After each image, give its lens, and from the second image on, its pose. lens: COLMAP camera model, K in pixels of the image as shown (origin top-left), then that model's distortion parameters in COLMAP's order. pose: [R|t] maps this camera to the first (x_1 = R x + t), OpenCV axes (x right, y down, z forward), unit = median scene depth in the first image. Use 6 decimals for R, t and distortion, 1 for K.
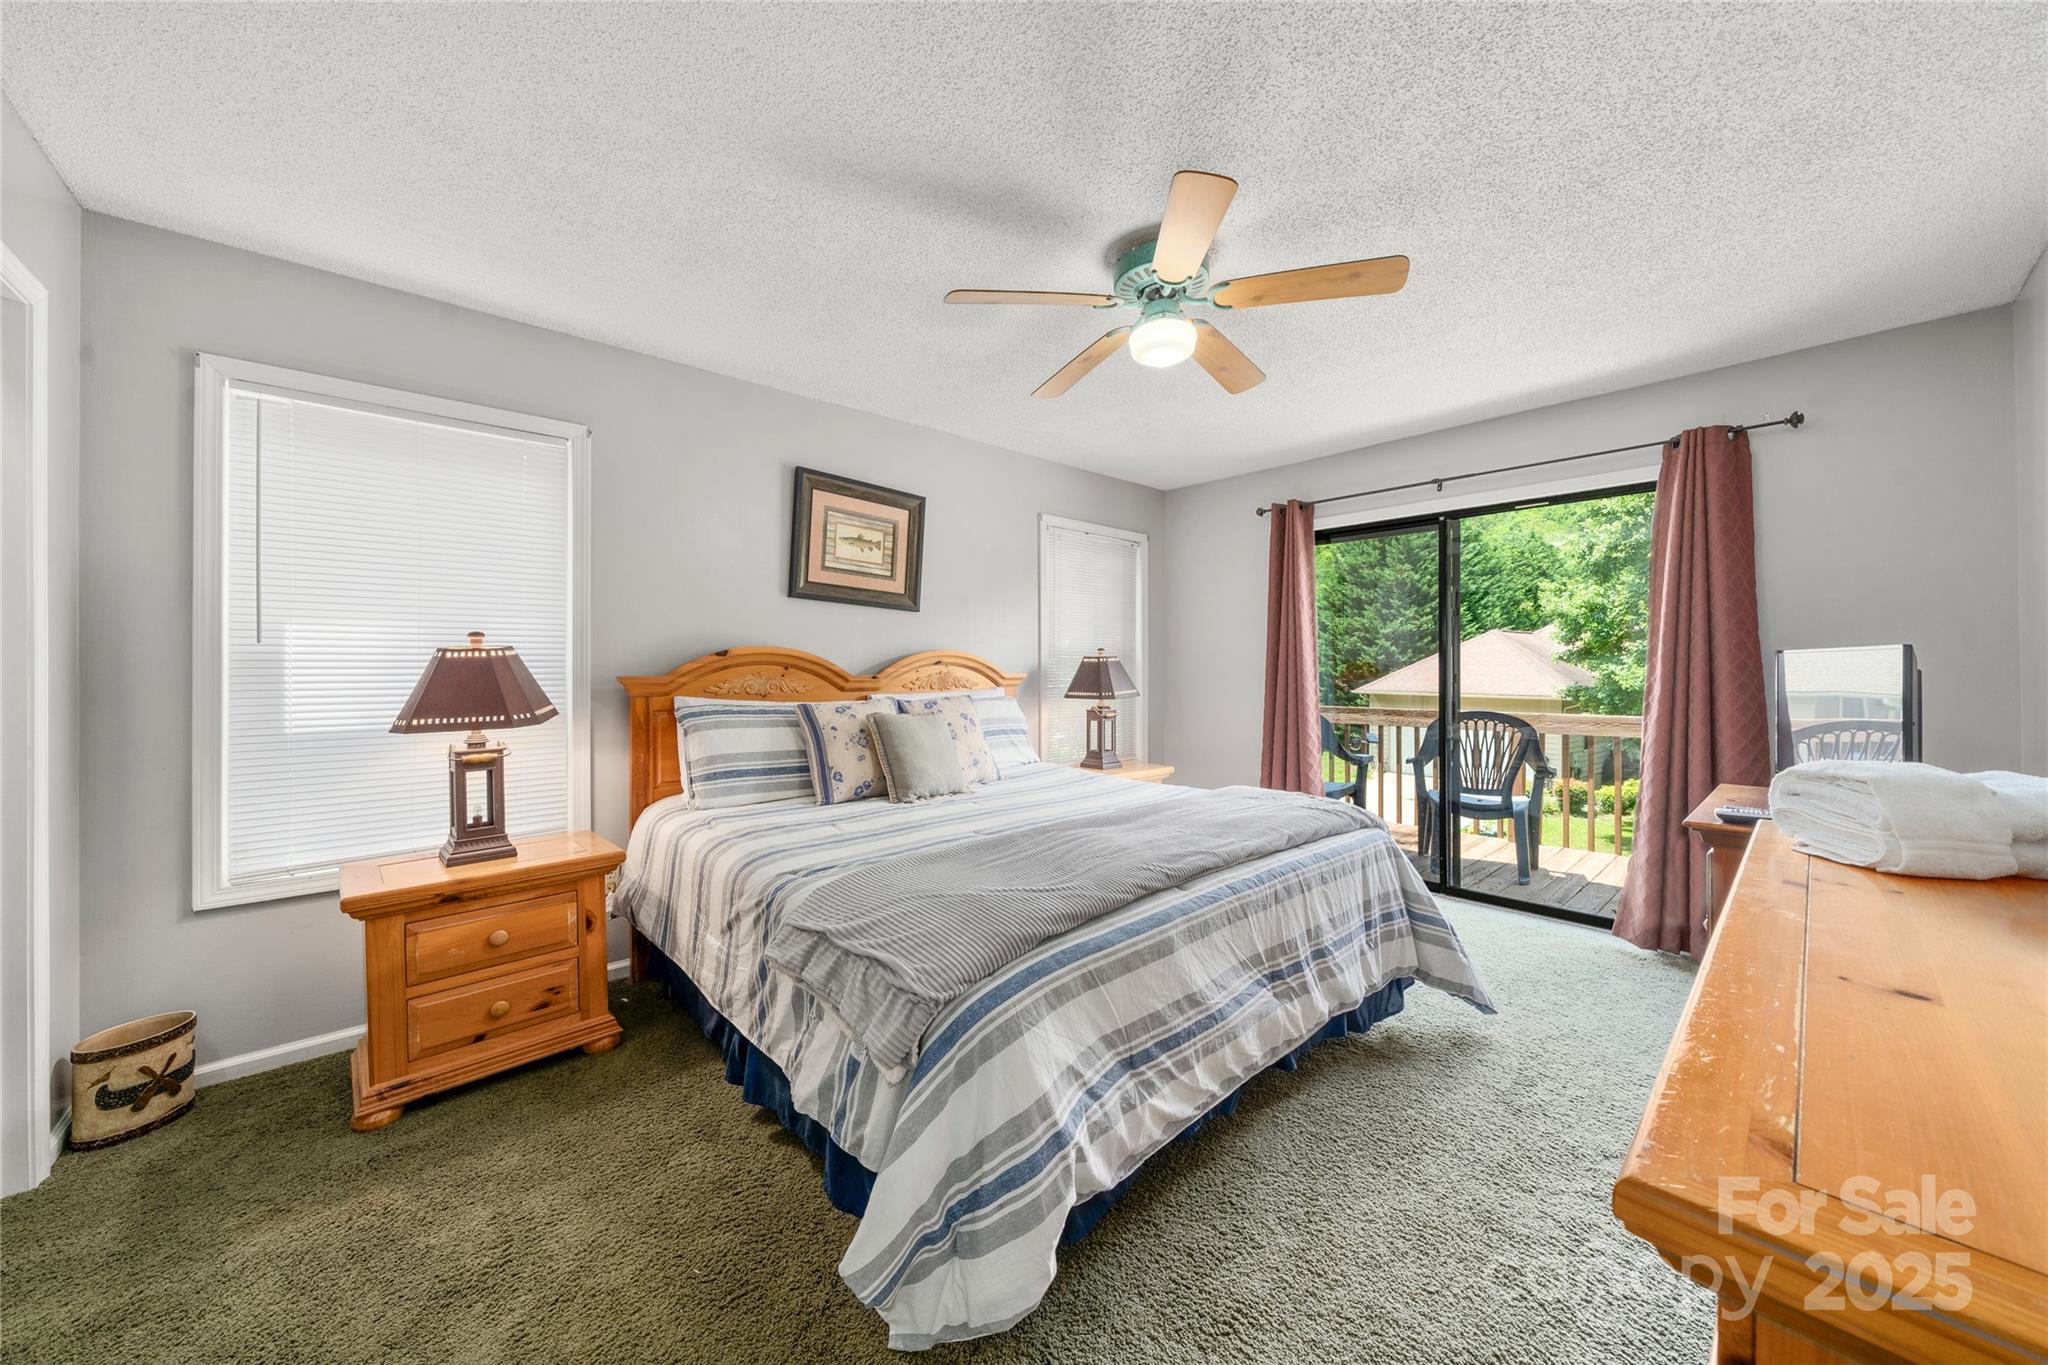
lens RADIAL K [[714.4, 0, 1009.7], [0, 714.4, 671.3], [0, 0, 1]] dist [-0.005593, -0.000391]
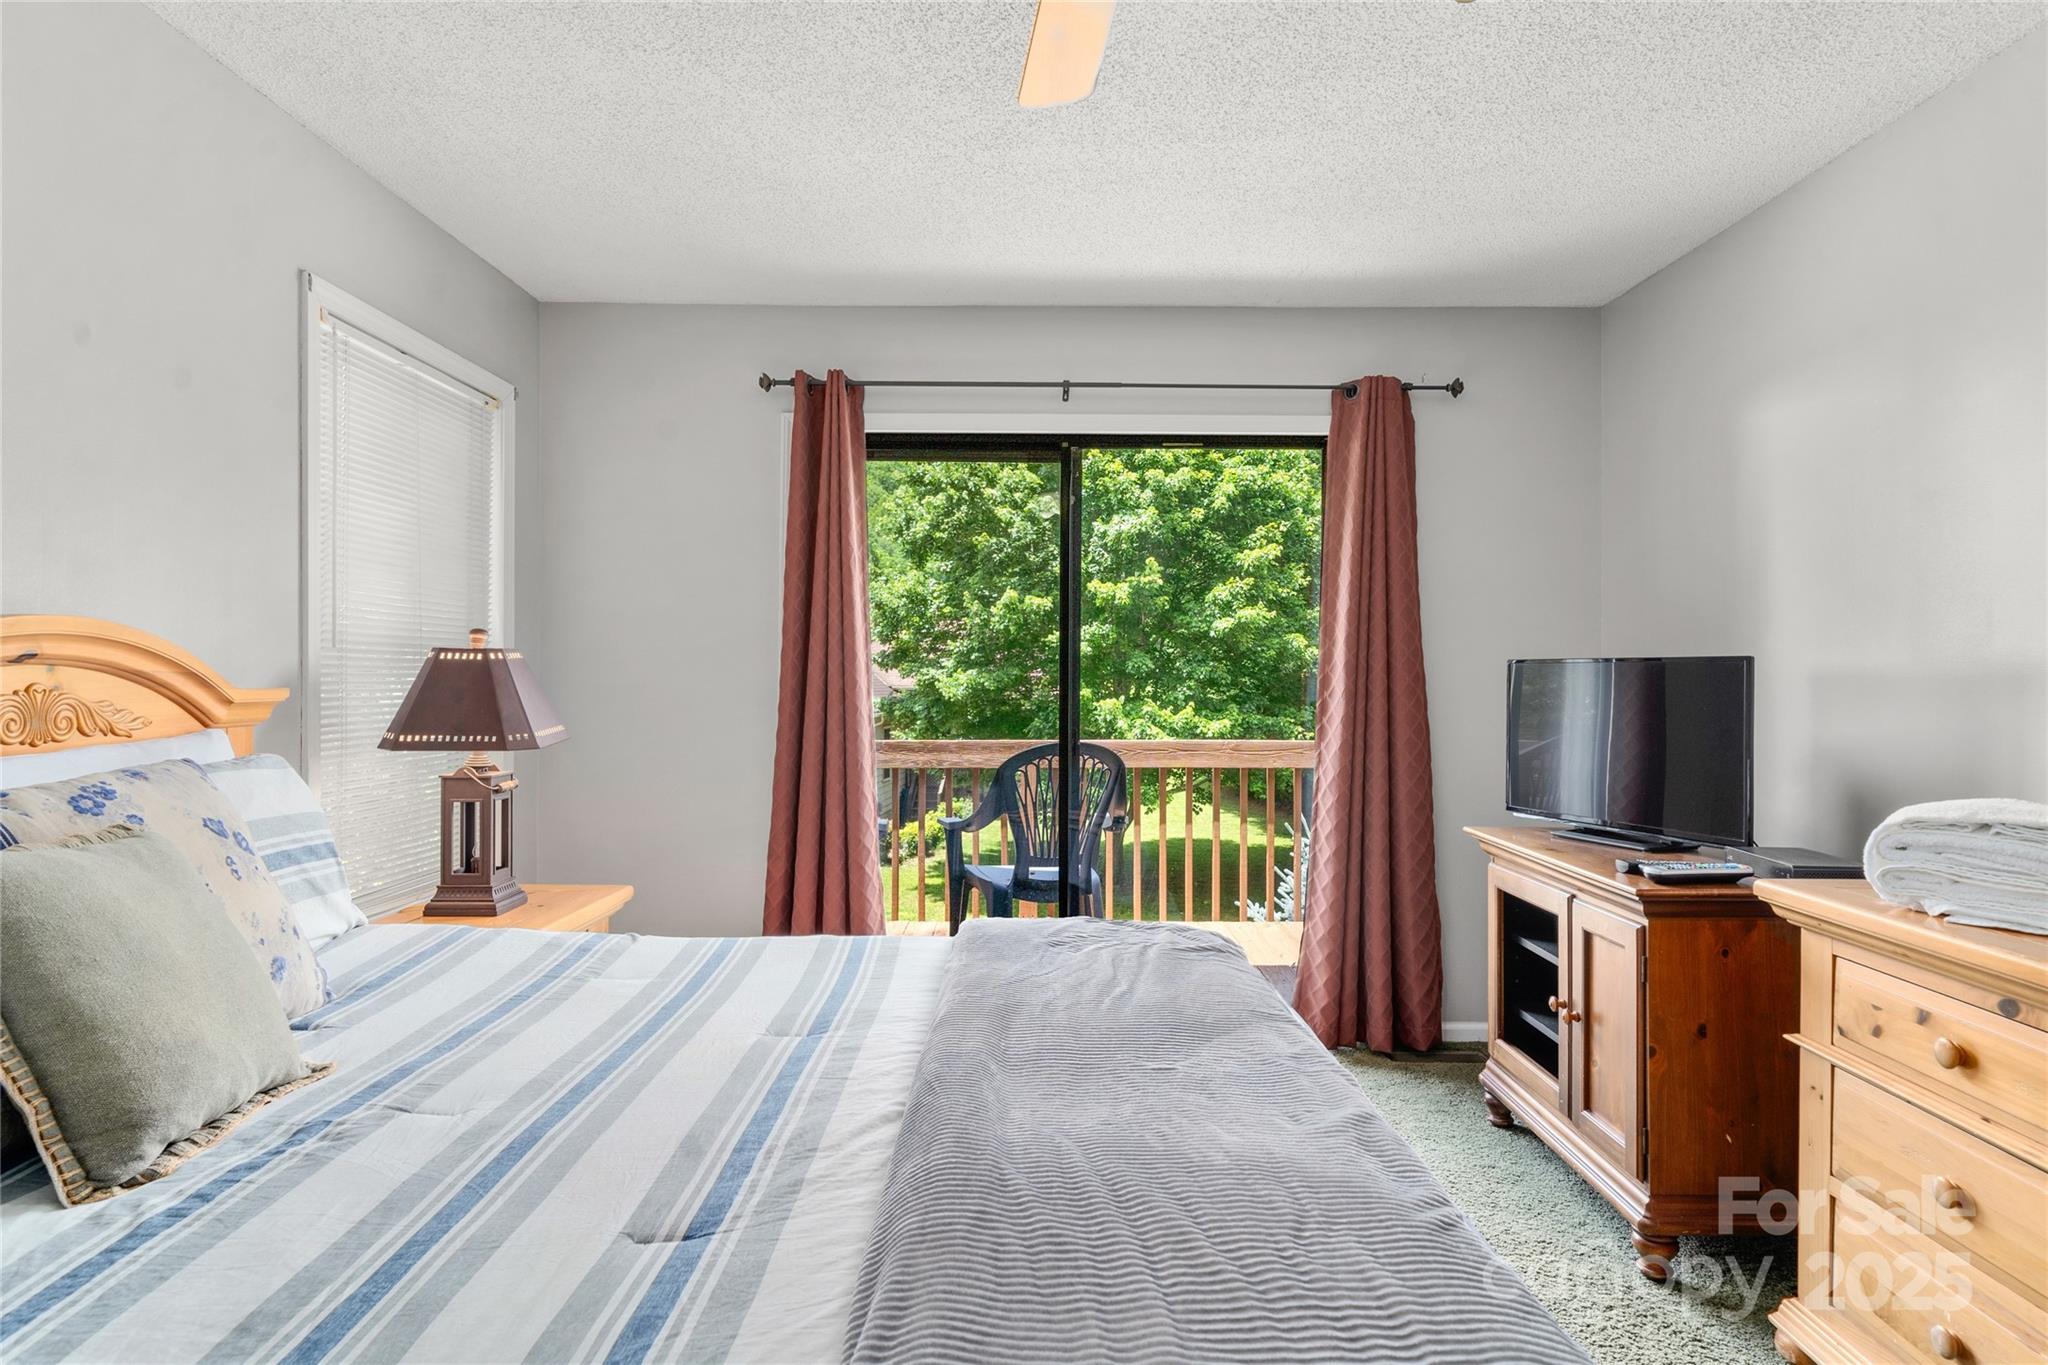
lens RADIAL K [[1131.3, 0, 1017.2], [0, 1131.3, 669.0], [0, 0, 1]] dist [0.006803, -0.000194]
pose [[0.663243, 0.007611, 0.748365, -0.162108], [-0.001779, 0.999961, -0.008593, -0.002955], [-0.748402, 0.004368, 0.663231, 0.314750]]
